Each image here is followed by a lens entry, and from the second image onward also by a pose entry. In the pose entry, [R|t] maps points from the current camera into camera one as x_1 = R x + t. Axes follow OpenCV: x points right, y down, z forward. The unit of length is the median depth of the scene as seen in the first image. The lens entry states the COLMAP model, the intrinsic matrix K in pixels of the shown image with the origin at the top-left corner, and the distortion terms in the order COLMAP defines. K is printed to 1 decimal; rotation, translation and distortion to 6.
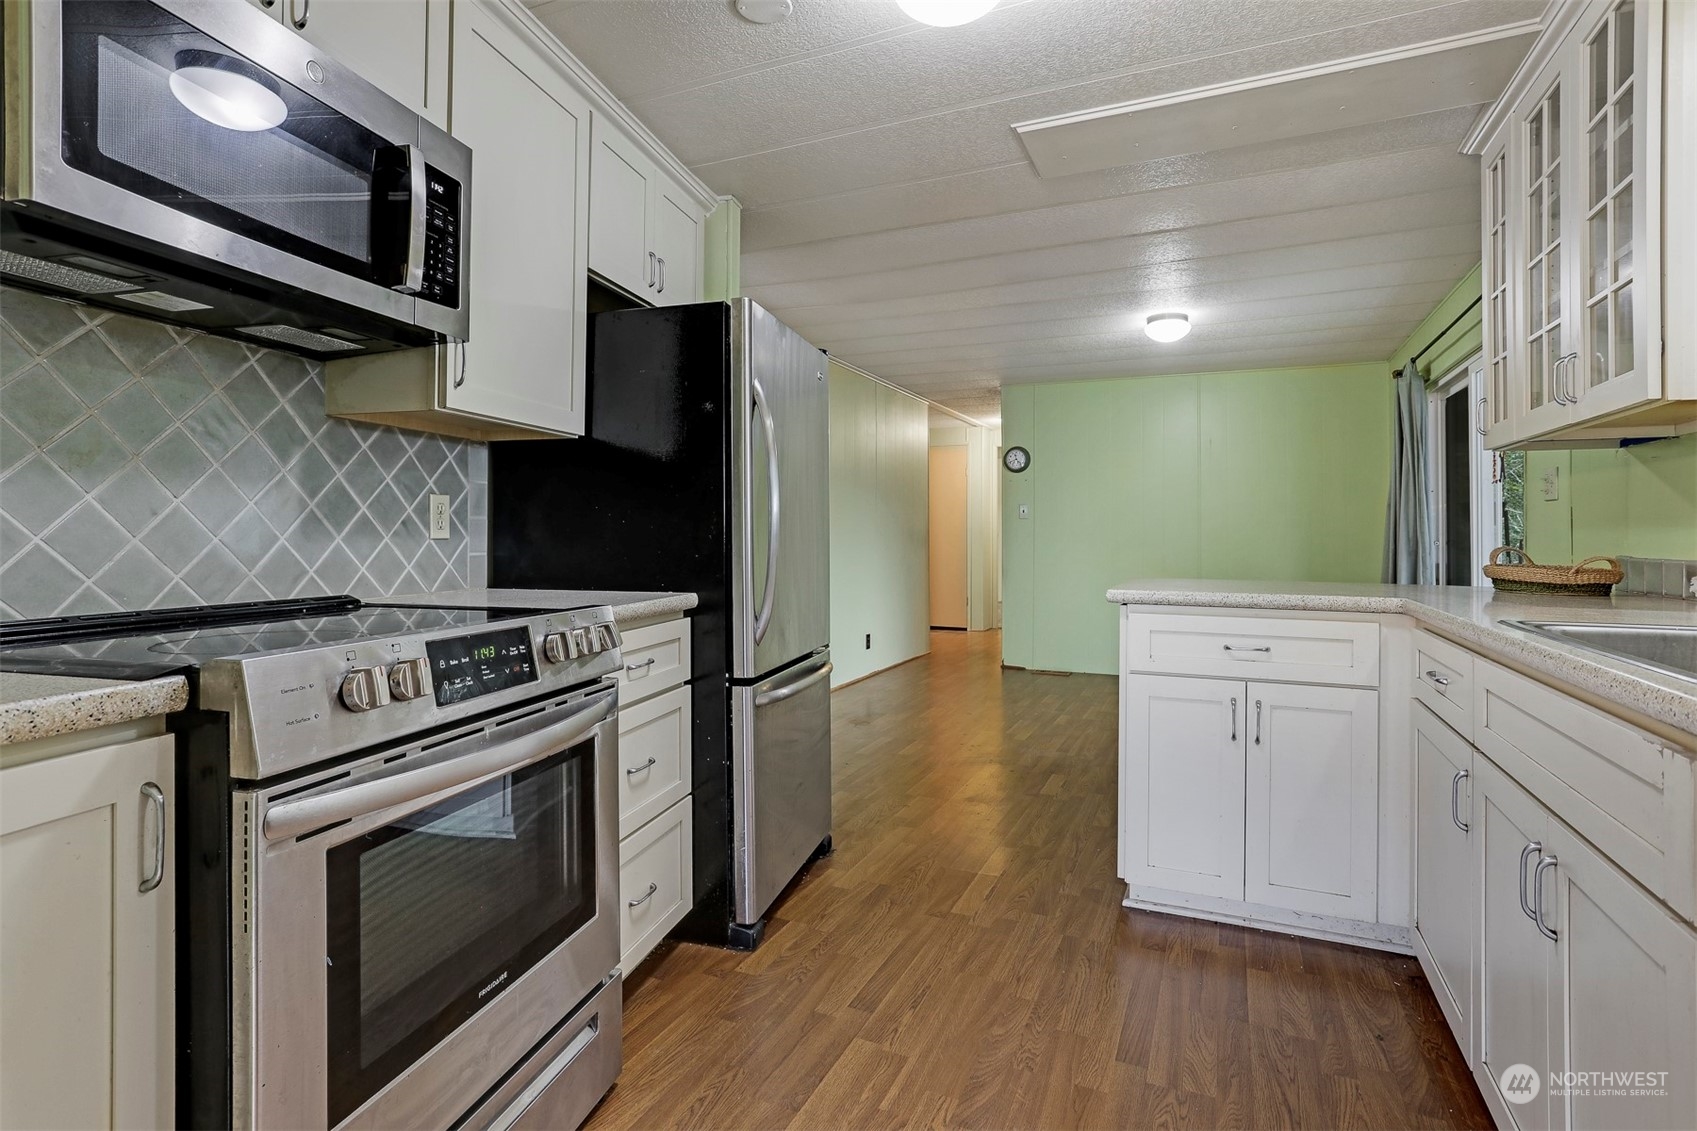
lens RADIAL K [[826.3, 0, 849.9], [0, 826.3, 556.0], [0, 0, 1]] dist [-0.058955, 0.029869]
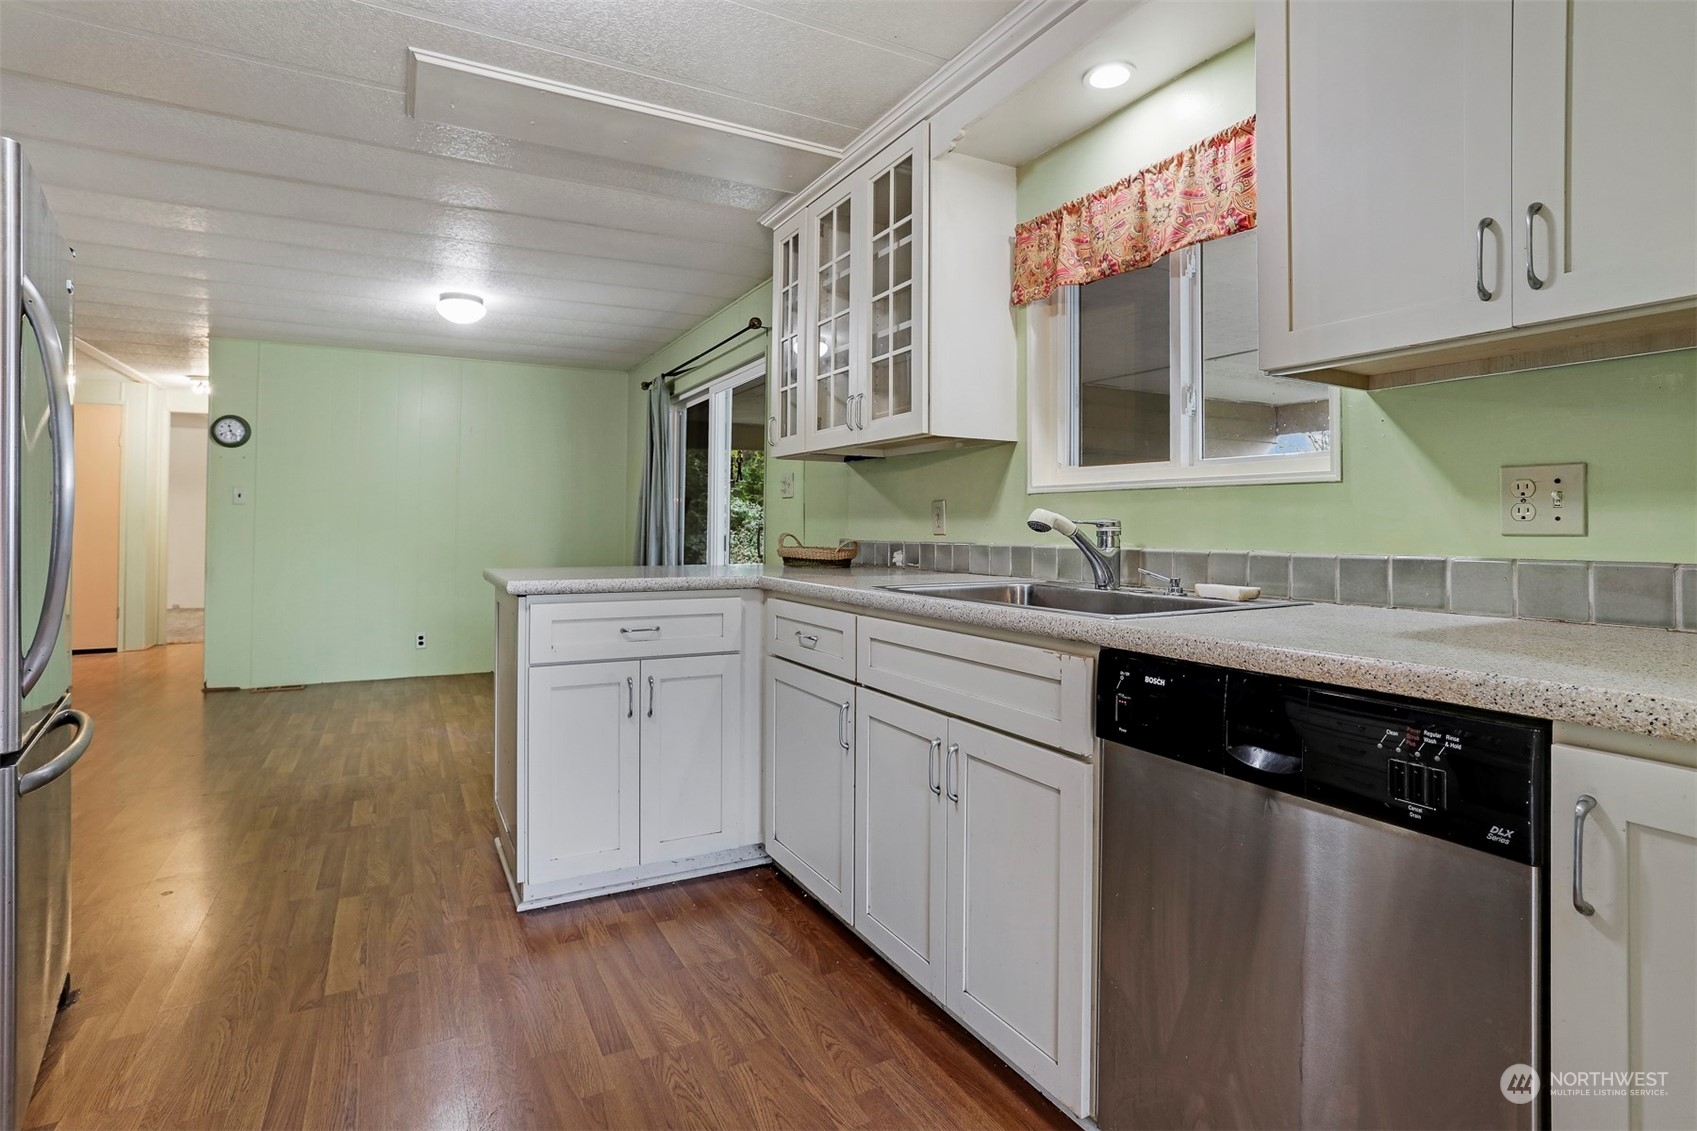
lens RADIAL K [[832.7, 0, 841.7], [0, 832.7, 541.5], [0, 0, 1]] dist [-0.055359, 0.028368]
pose [[0.602683, -0.016640, 0.797807, -0.218344], [0.020378, 0.999777, 0.005459, -0.003300], [-0.797720, 0.012968, 0.602888, 0.122546]]
